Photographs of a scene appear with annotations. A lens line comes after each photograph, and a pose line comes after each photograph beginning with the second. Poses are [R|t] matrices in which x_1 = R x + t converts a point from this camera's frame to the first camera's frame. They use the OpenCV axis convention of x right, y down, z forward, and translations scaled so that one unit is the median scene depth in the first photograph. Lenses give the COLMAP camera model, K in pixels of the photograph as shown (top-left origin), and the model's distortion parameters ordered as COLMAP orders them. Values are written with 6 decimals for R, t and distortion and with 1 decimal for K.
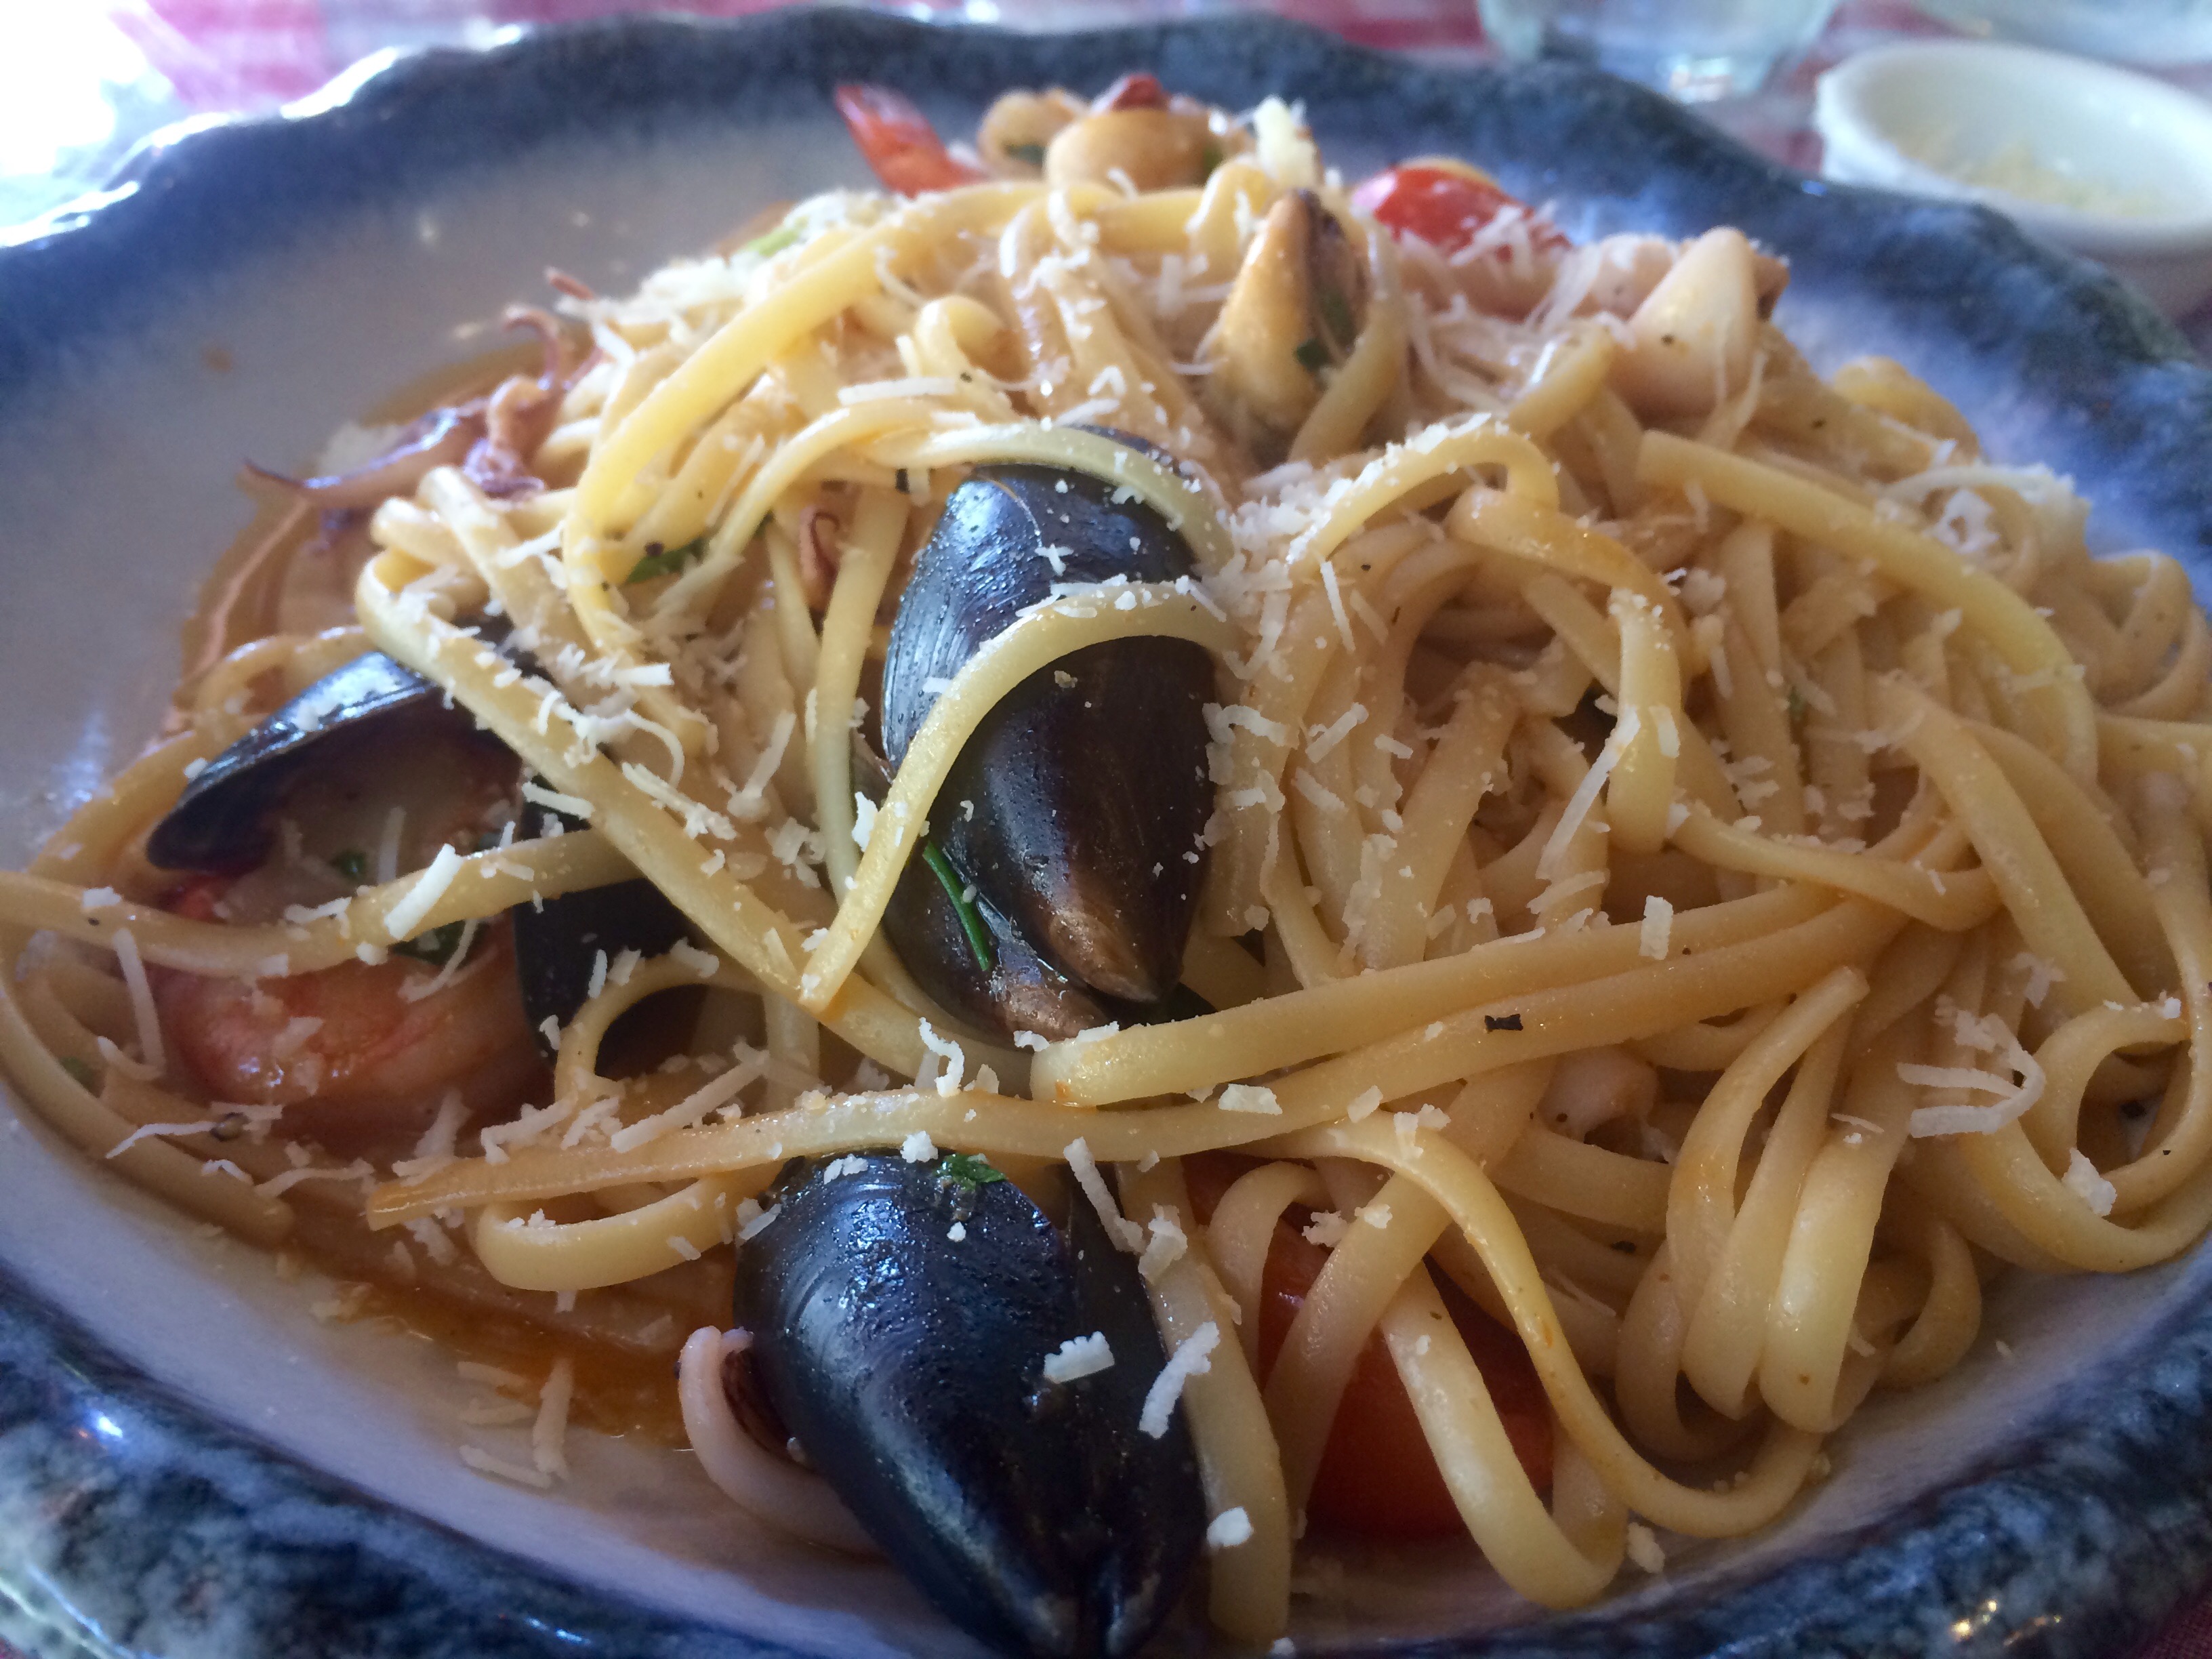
lens RADIAL K [[2030.7, 0, 1107.2], [0, 2030.7, 763.7], [0, 0, 1]] dist [0.014020, -0.099319]
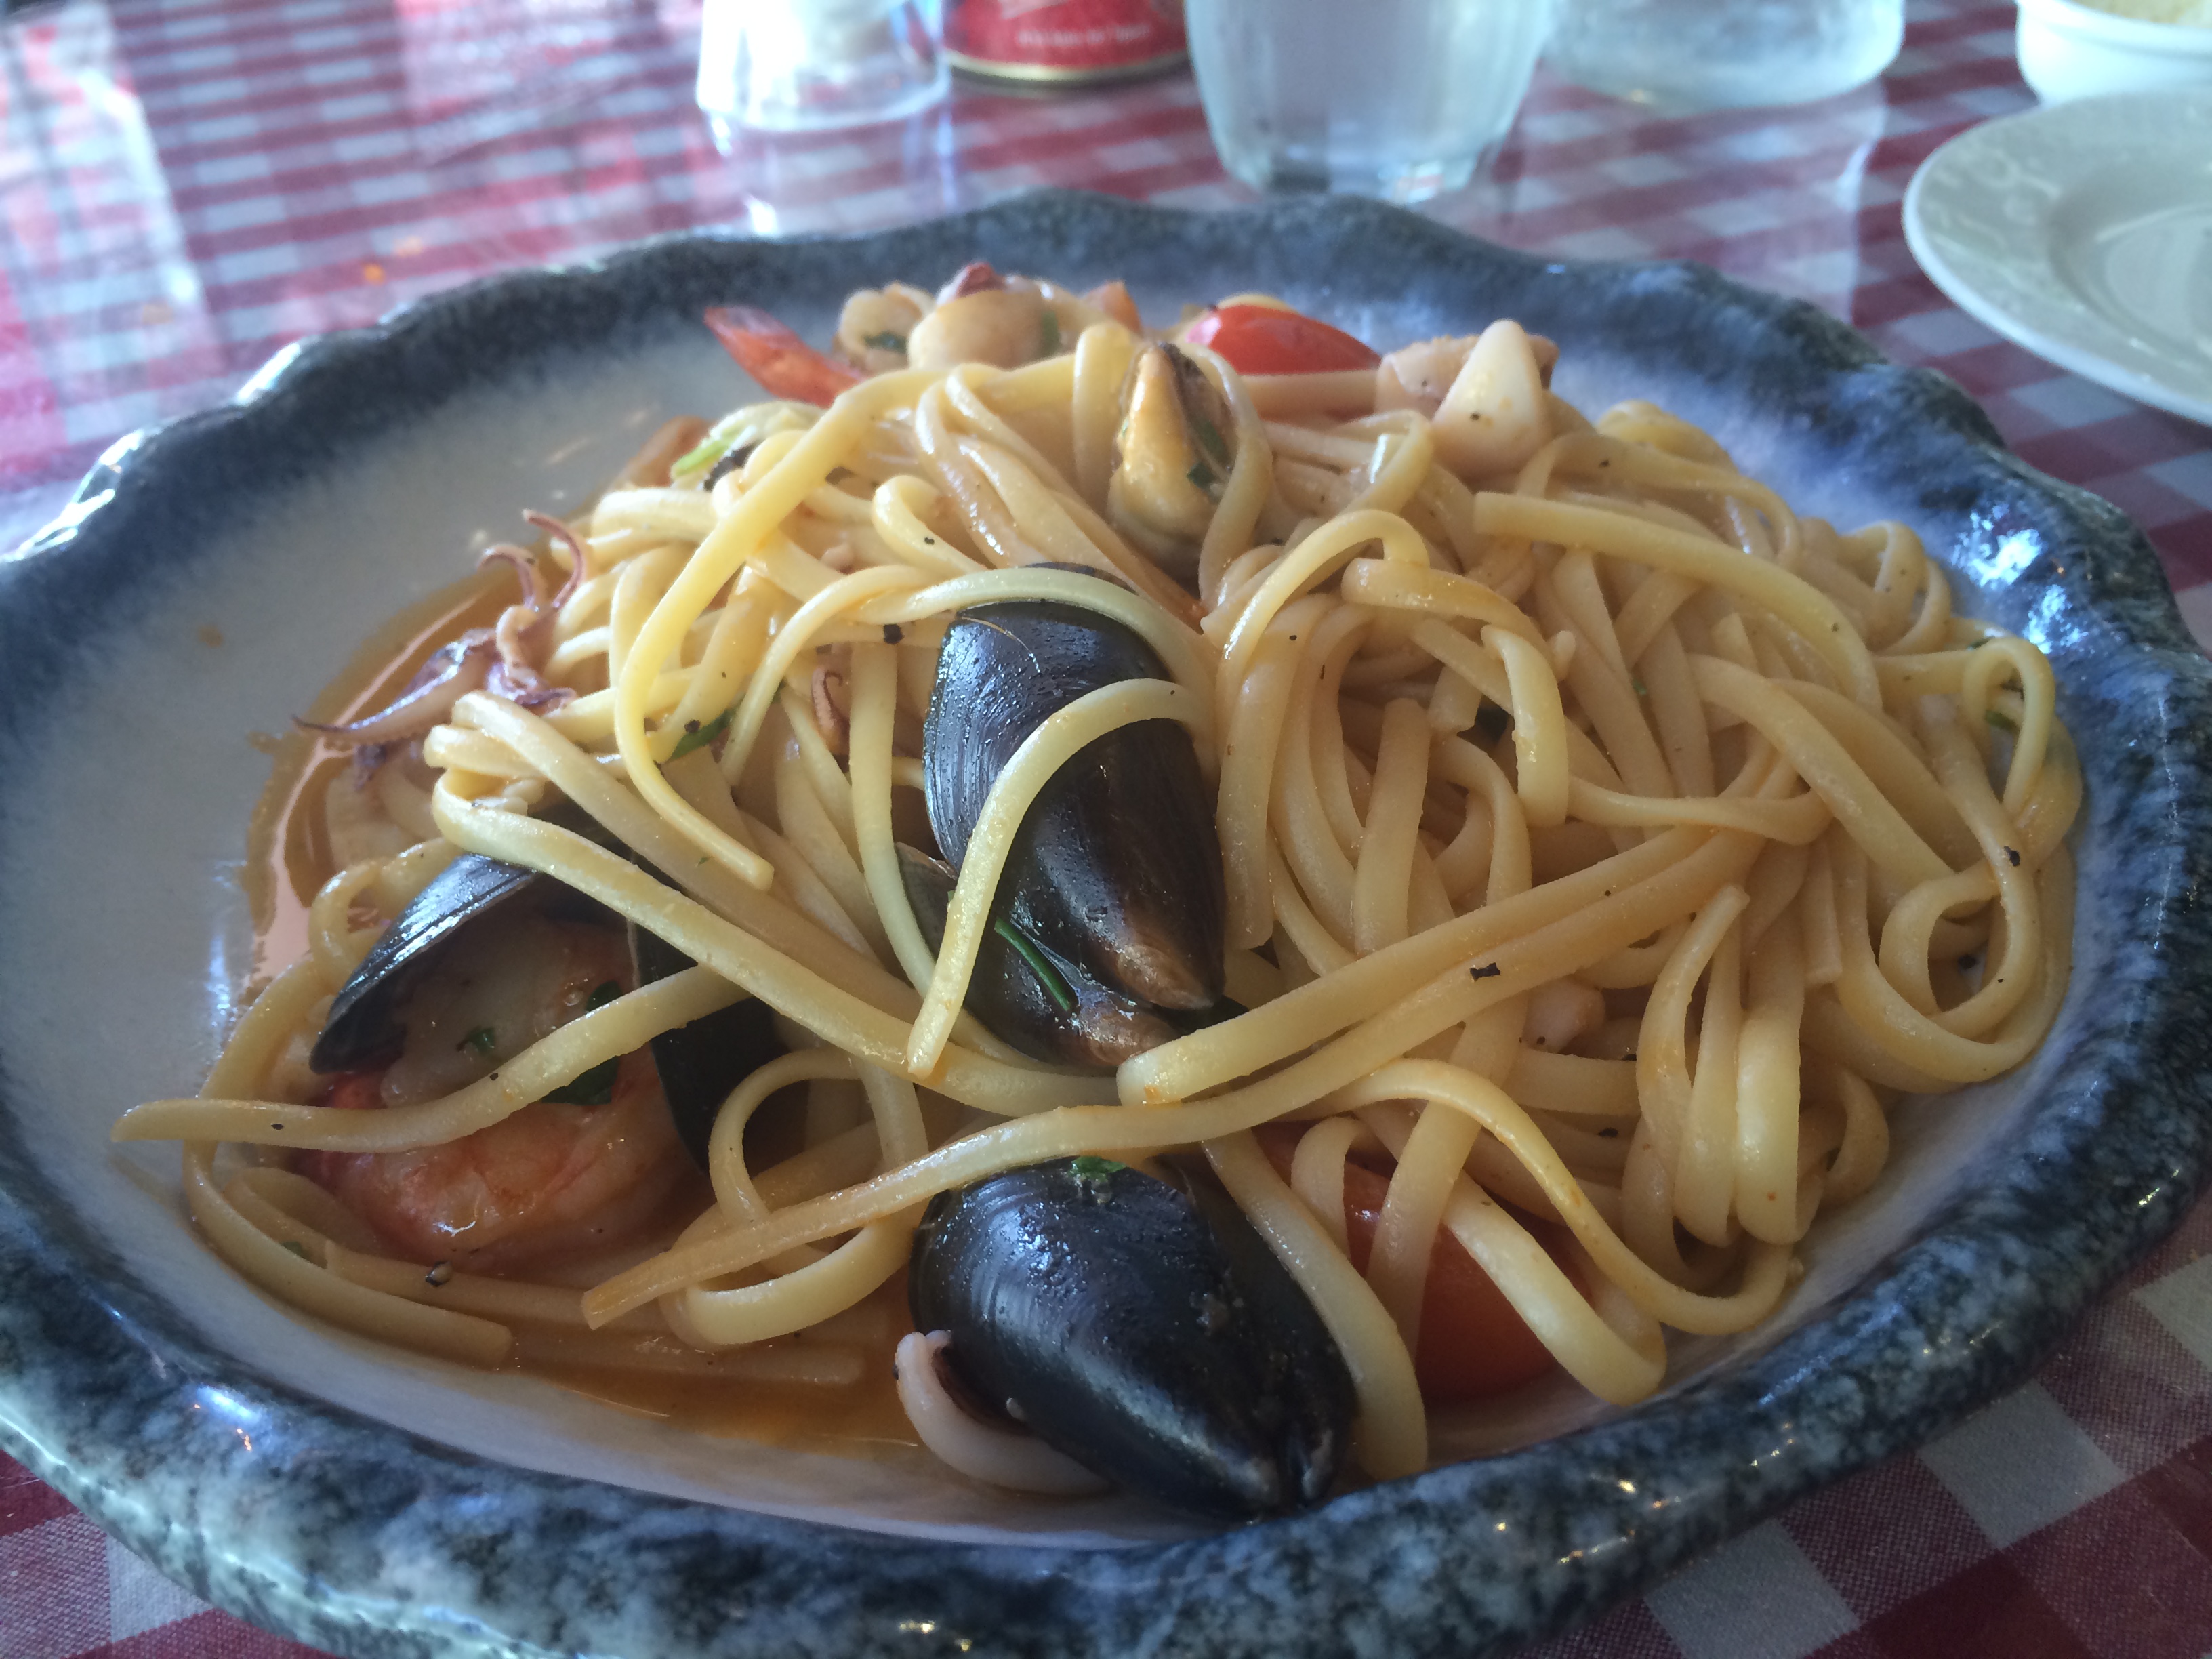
lens RADIAL K [[2030.7, 0, 1107.2], [0, 2030.7, 763.7], [0, 0, 1]] dist [0.014020, -0.099319]
pose [[0.978720, -0.175127, 0.106949, -0.126169], [0.181298, 0.982109, -0.050919, 0.020106], [-0.096119, 0.069225, 0.992960, -0.202683]]
